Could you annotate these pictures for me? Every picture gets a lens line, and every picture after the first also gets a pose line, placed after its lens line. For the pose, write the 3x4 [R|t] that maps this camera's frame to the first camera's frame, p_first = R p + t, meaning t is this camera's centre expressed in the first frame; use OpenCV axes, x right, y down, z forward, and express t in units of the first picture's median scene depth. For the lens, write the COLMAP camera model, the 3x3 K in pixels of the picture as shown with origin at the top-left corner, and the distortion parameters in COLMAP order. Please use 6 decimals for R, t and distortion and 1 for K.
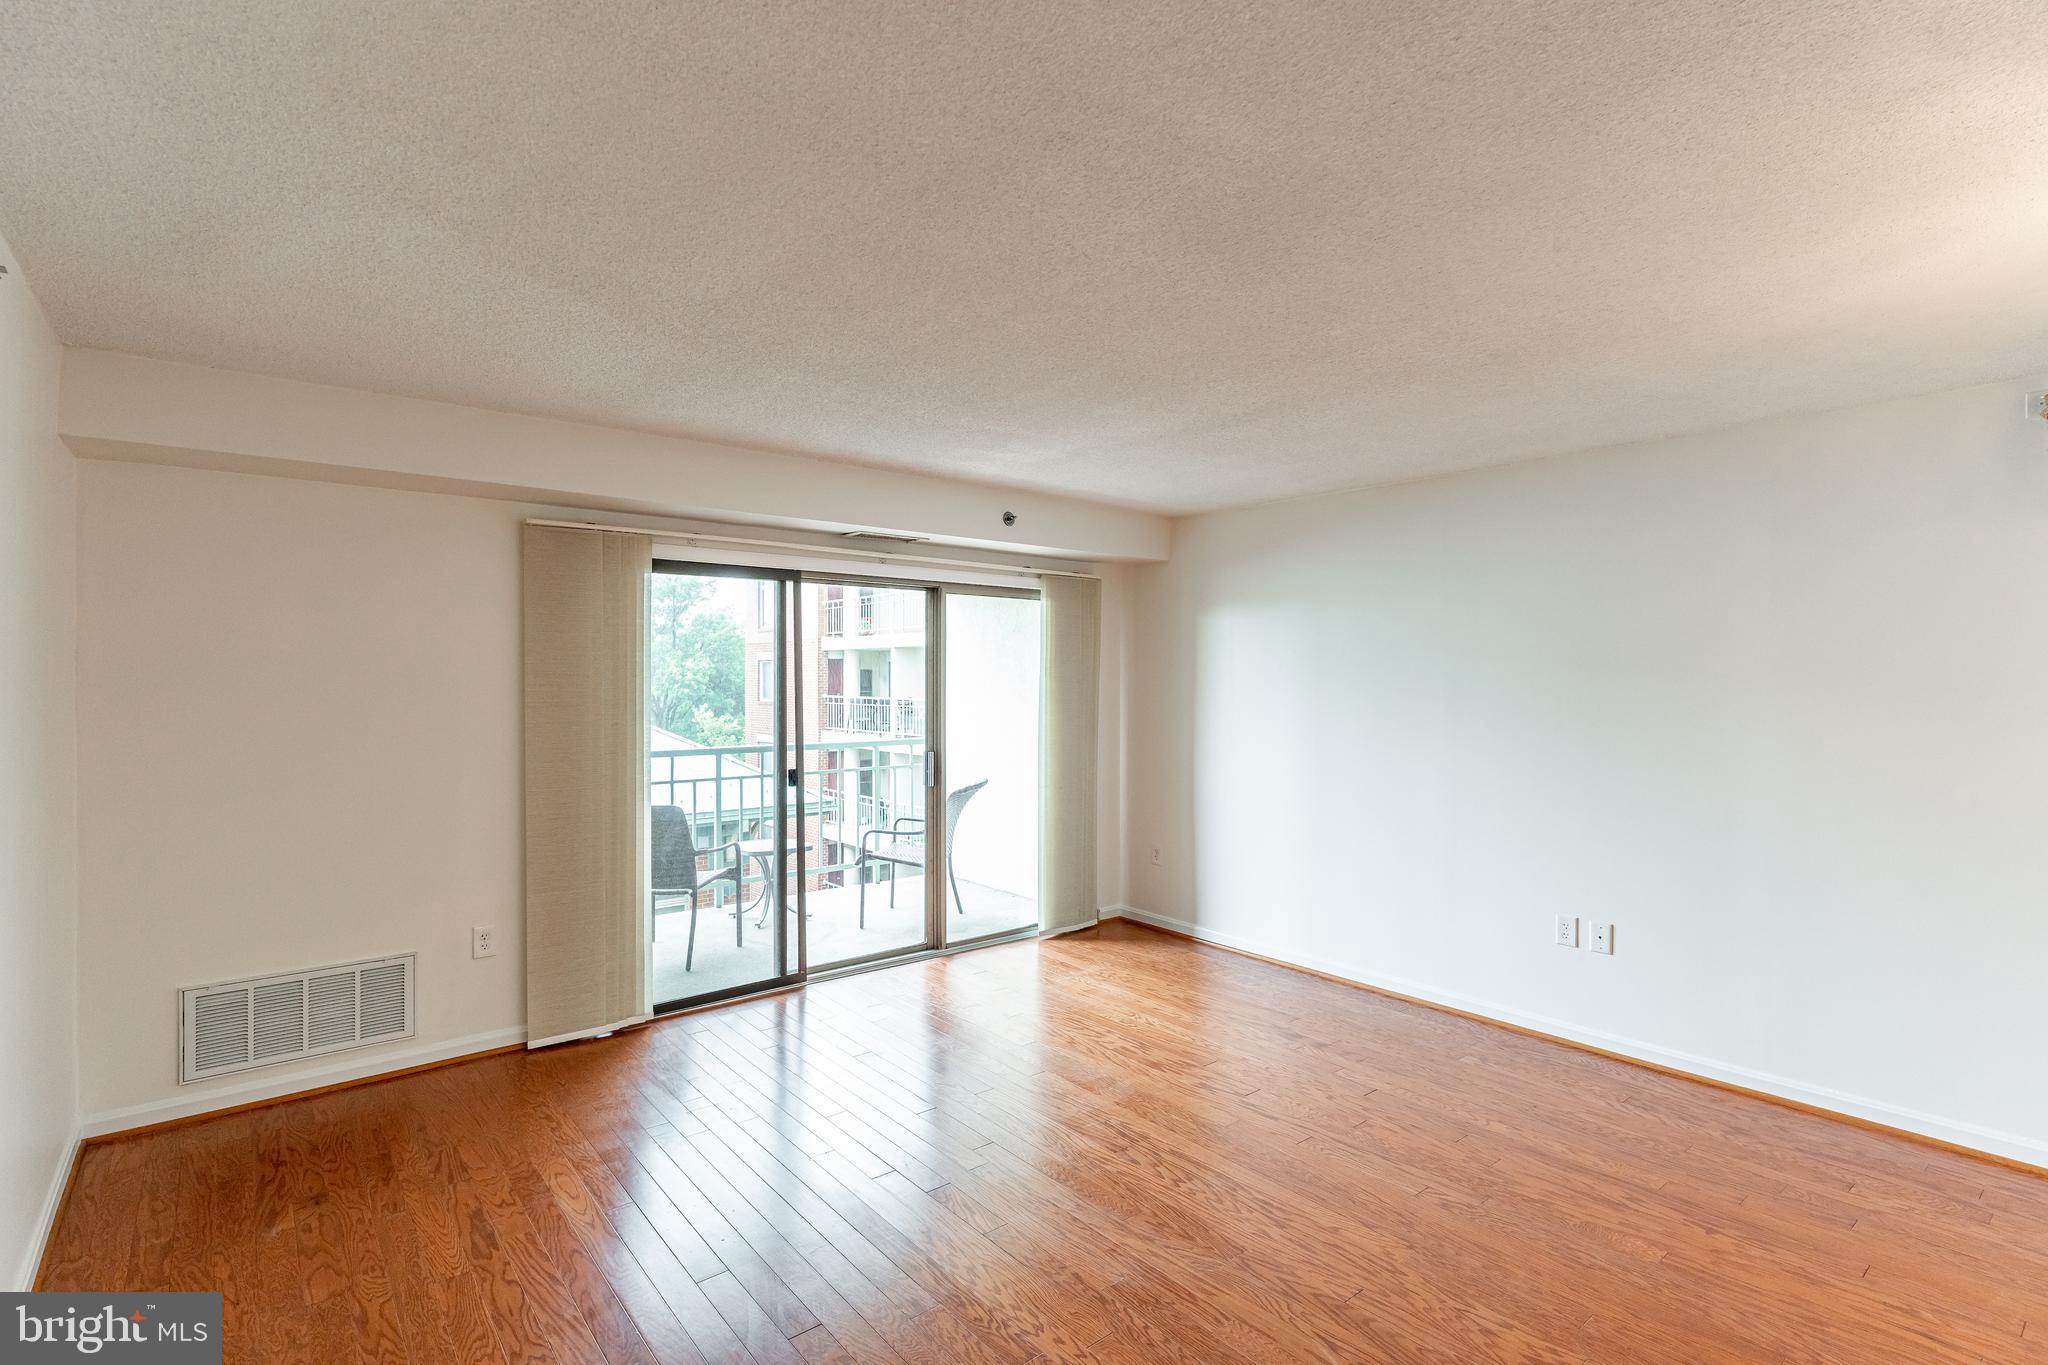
lens RADIAL K [[983.2, 0, 1028.7], [0, 983.2, 683.5], [0, 0, 1]] dist [-0.000580, 0.002530]
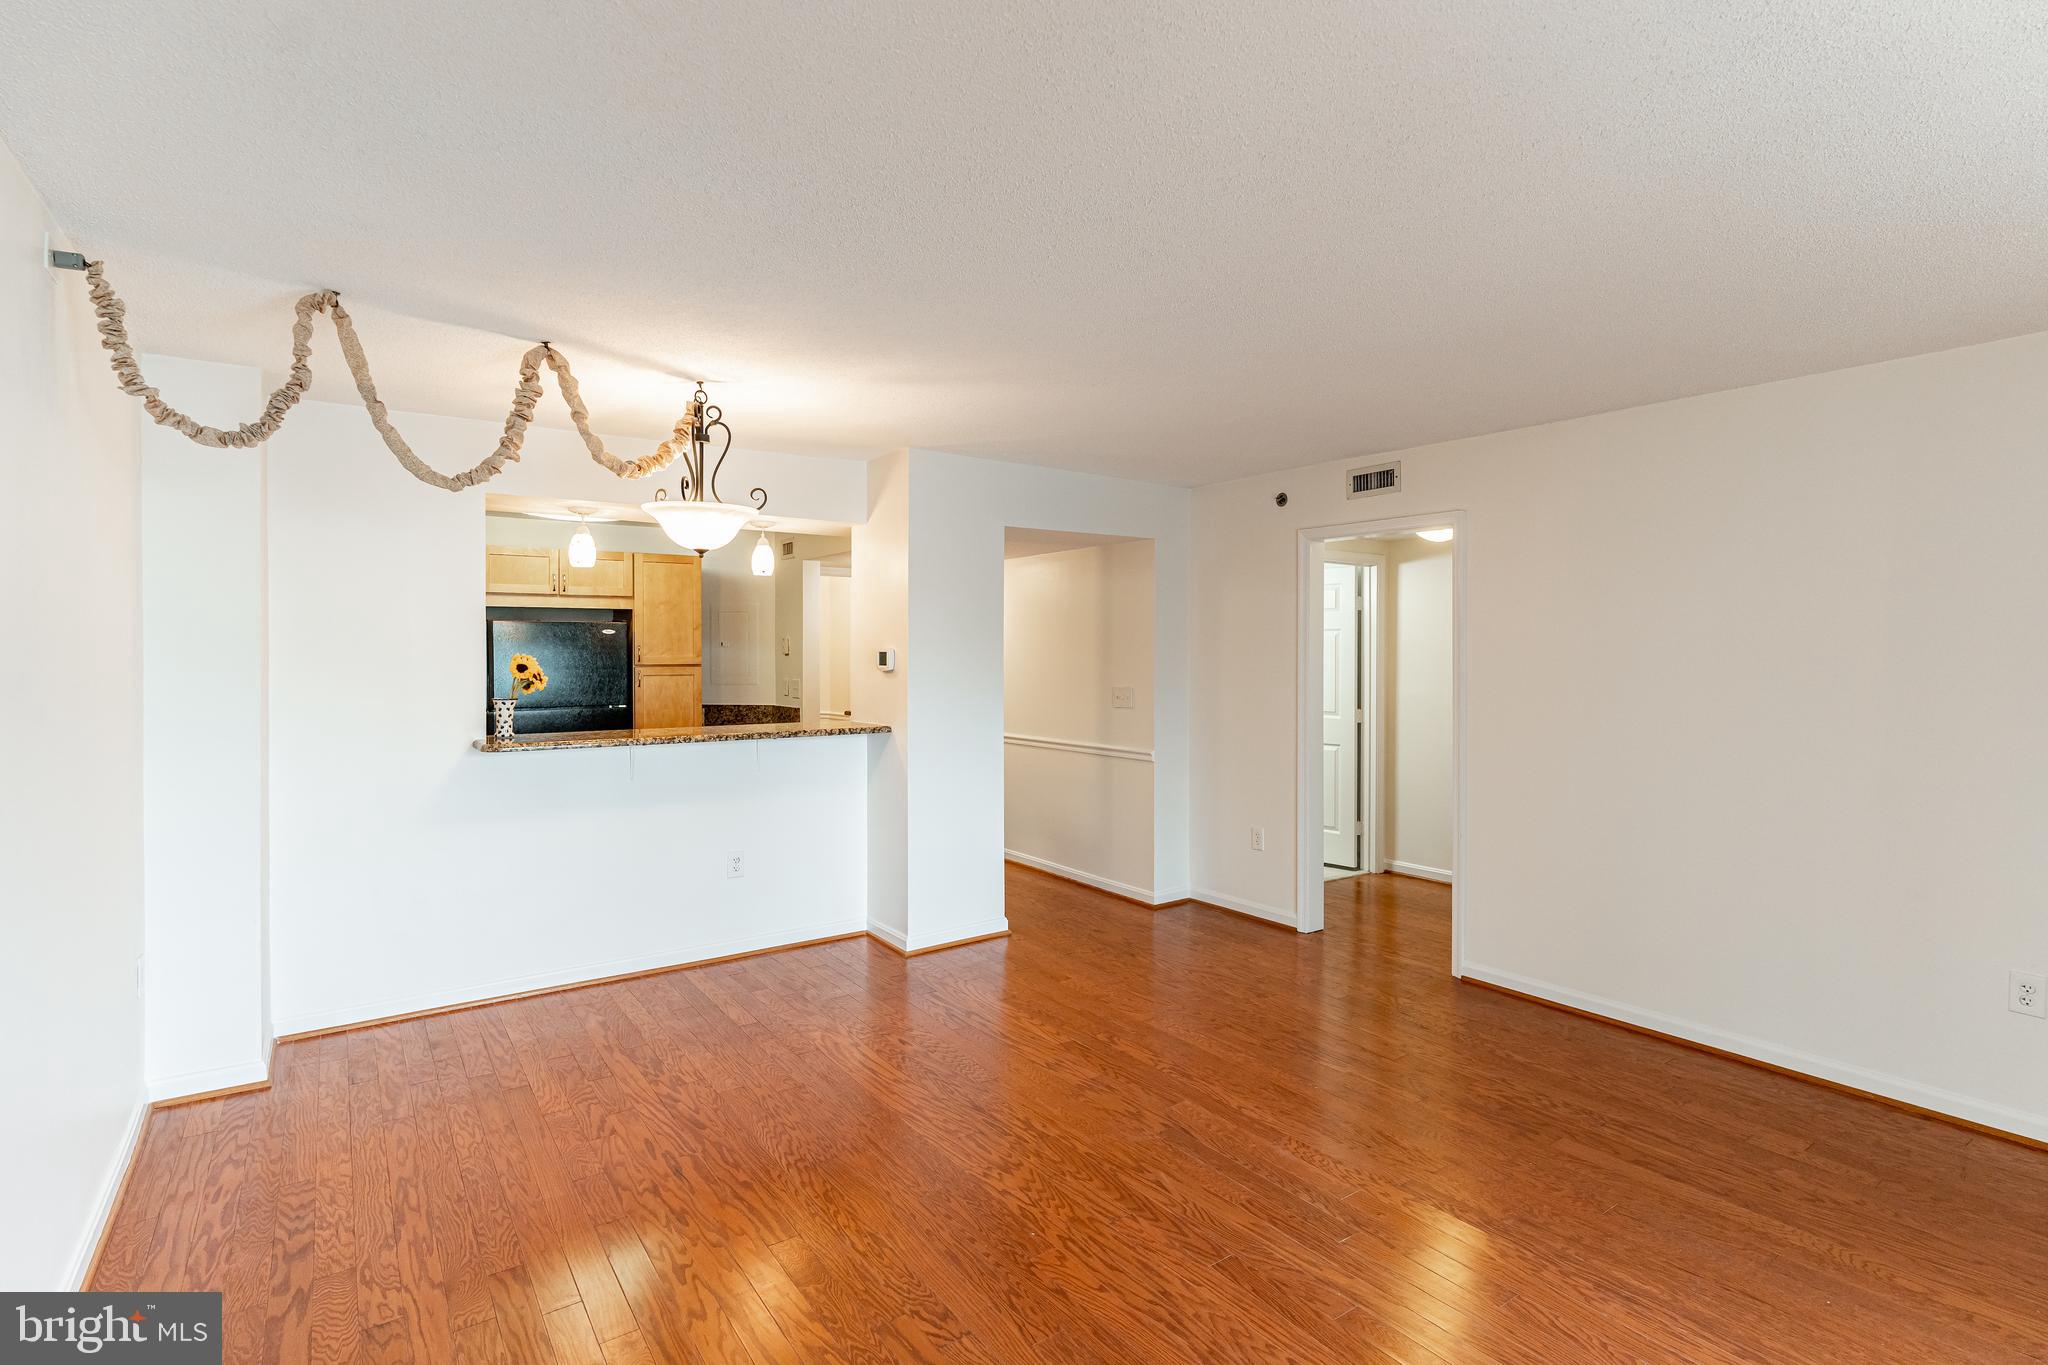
lens RADIAL K [[983.2, 0, 1055.2], [0, 983.2, 663.7], [0, 0, 1]] dist [-0.000580, 0.002530]
pose [[-0.998037, -0.002108, 0.062587, 0.262267], [-0.000801, 0.999781, 0.020897, -0.007156], [-0.062618, 0.020806, -0.997821, 1.612447]]
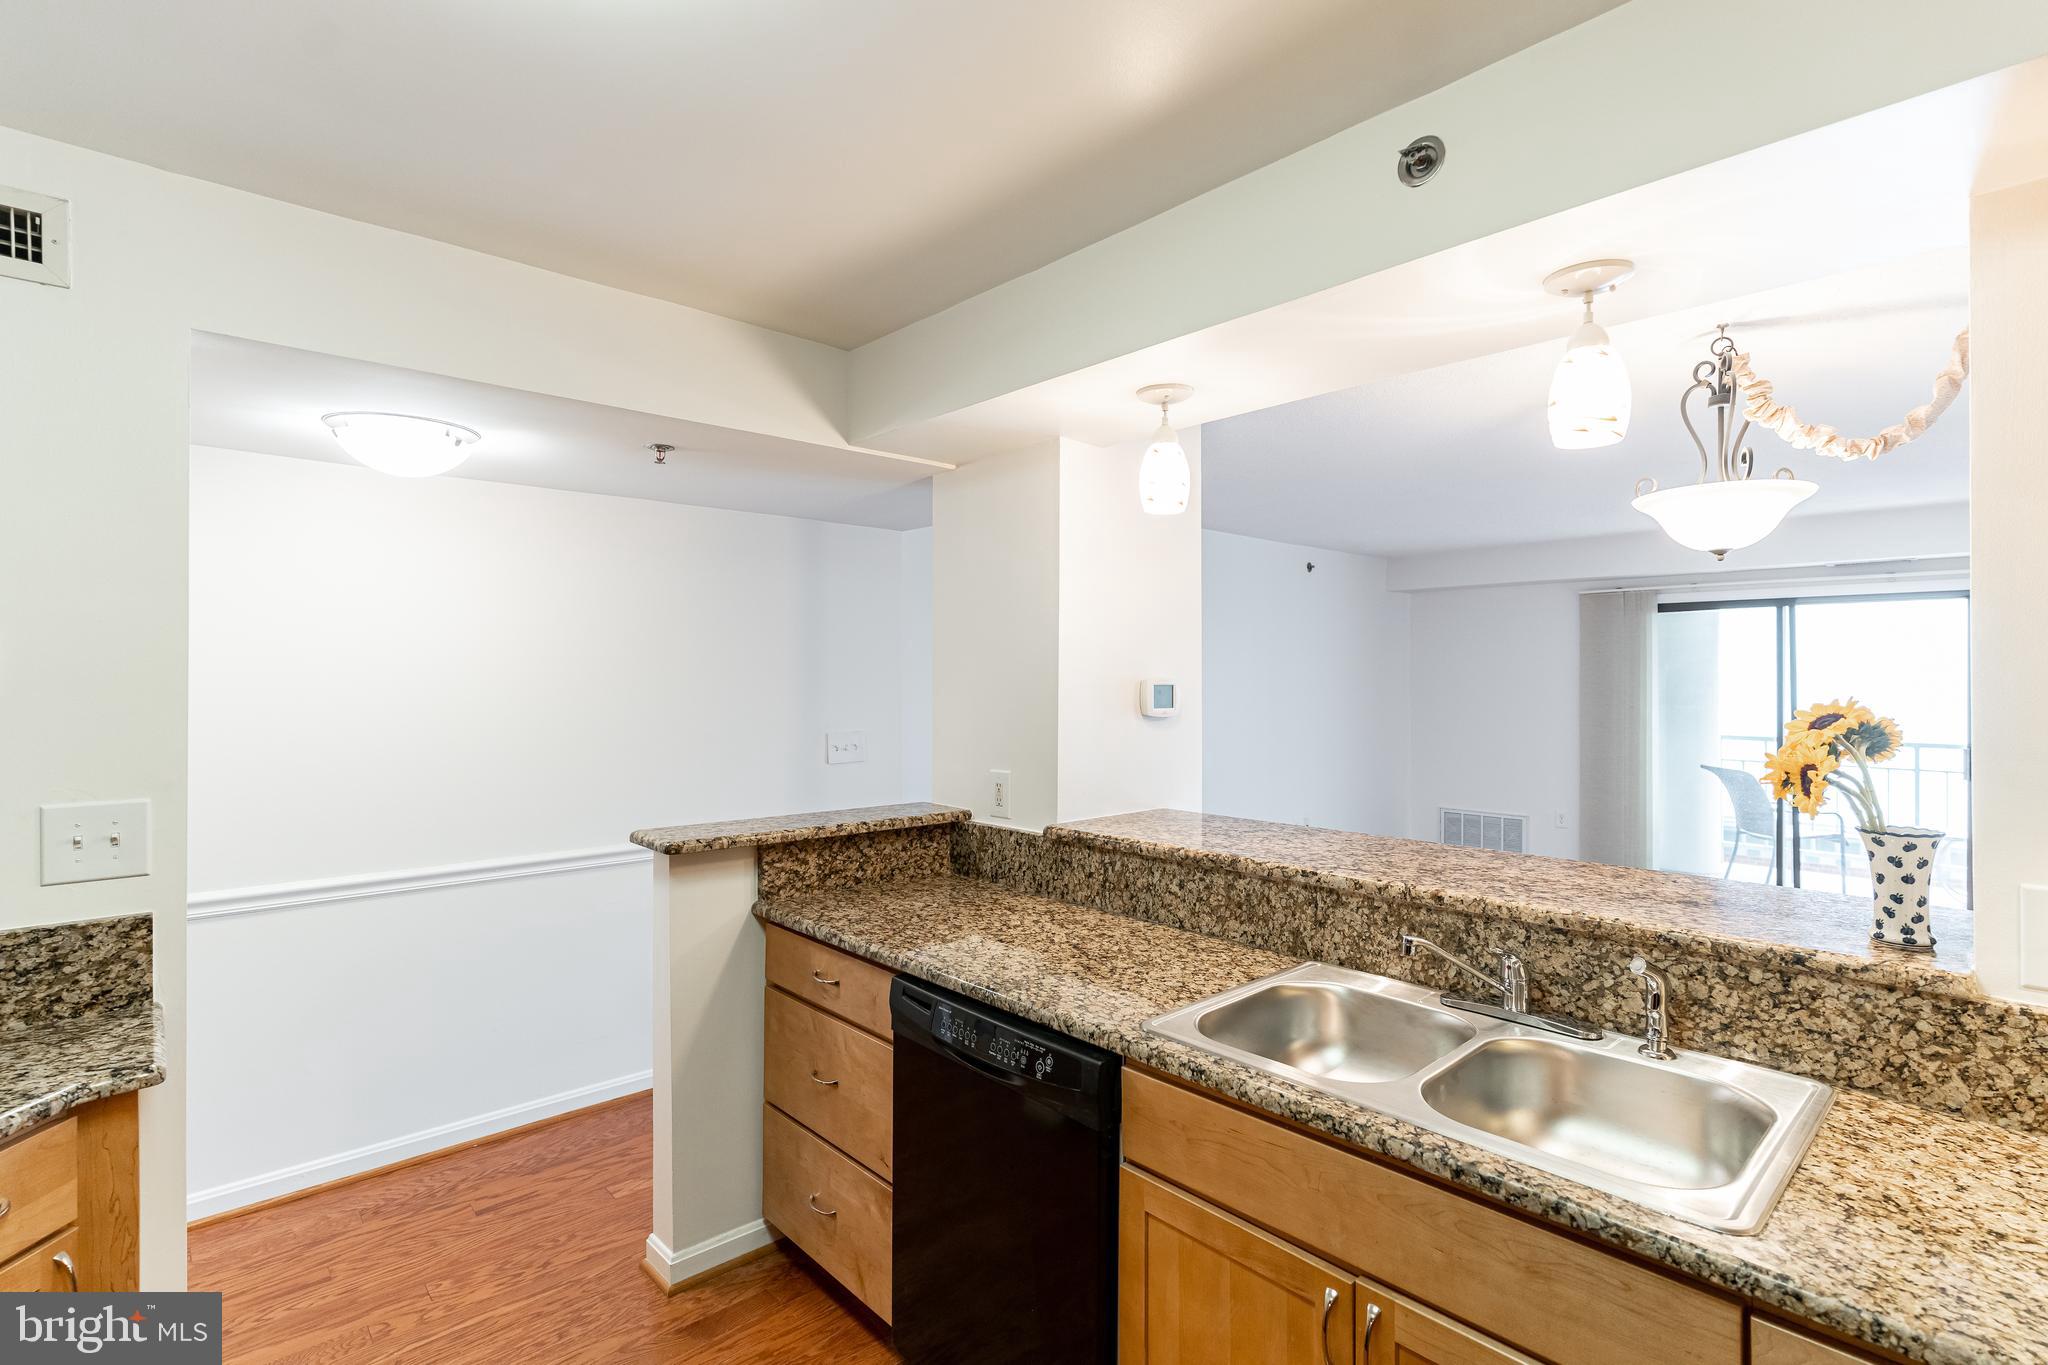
lens RADIAL K [[983.2, 0, 1031.2], [0, 983.2, 680.6], [0, 0, 1]] dist [-0.000580, 0.002530]
pose [[0.049706, 0.006854, -0.998740, 1.490437], [-0.013298, 0.999892, 0.006200, 0.001417], [0.998675, 0.012973, 0.049791, -0.115519]]
